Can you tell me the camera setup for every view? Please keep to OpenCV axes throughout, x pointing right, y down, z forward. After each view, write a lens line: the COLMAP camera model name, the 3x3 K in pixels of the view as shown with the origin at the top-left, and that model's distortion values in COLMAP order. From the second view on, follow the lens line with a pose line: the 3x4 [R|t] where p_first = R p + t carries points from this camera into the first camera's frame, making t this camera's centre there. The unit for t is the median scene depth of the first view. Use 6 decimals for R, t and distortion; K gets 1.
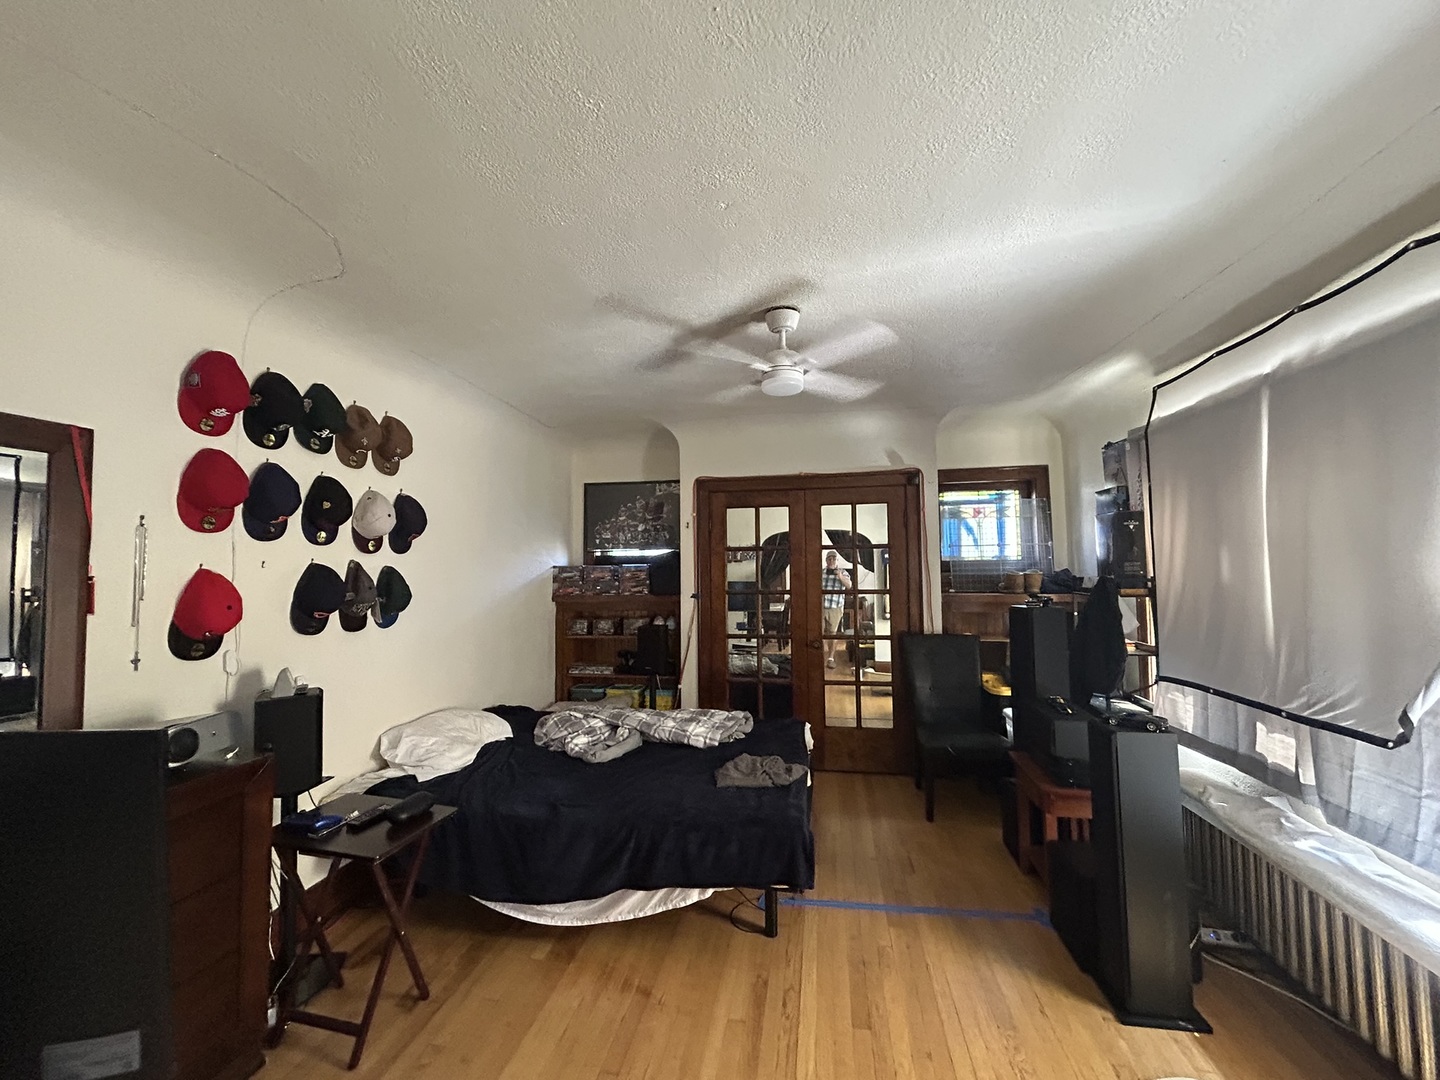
lens RADIAL K [[582.7, 0, 713.9], [0, 582.7, 540.9], [0, 0, 1]] dist [0.001939, -0.000738]
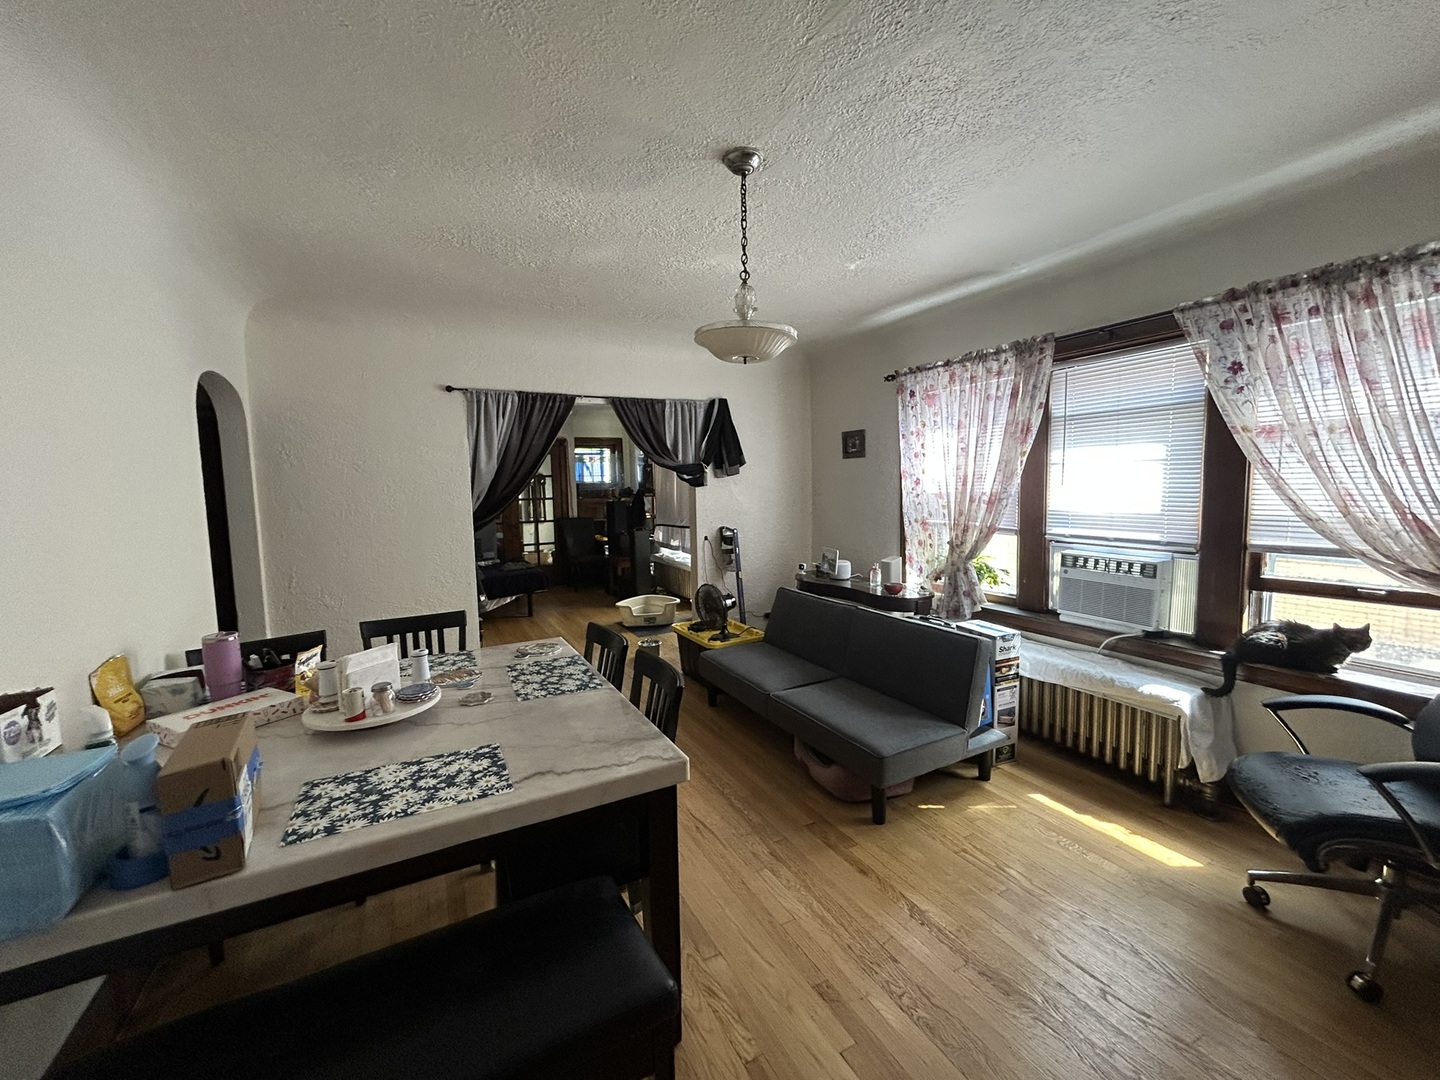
lens RADIAL K [[582.7, 0, 721.8], [0, 582.7, 533.7], [0, 0, 1]] dist [0.001939, -0.000738]
pose [[0.785363, -0.057378, 0.616371, -0.478050], [-0.016316, 0.993430, 0.113268, -0.030191], [-0.618821, -0.099013, 0.779267, -0.928415]]
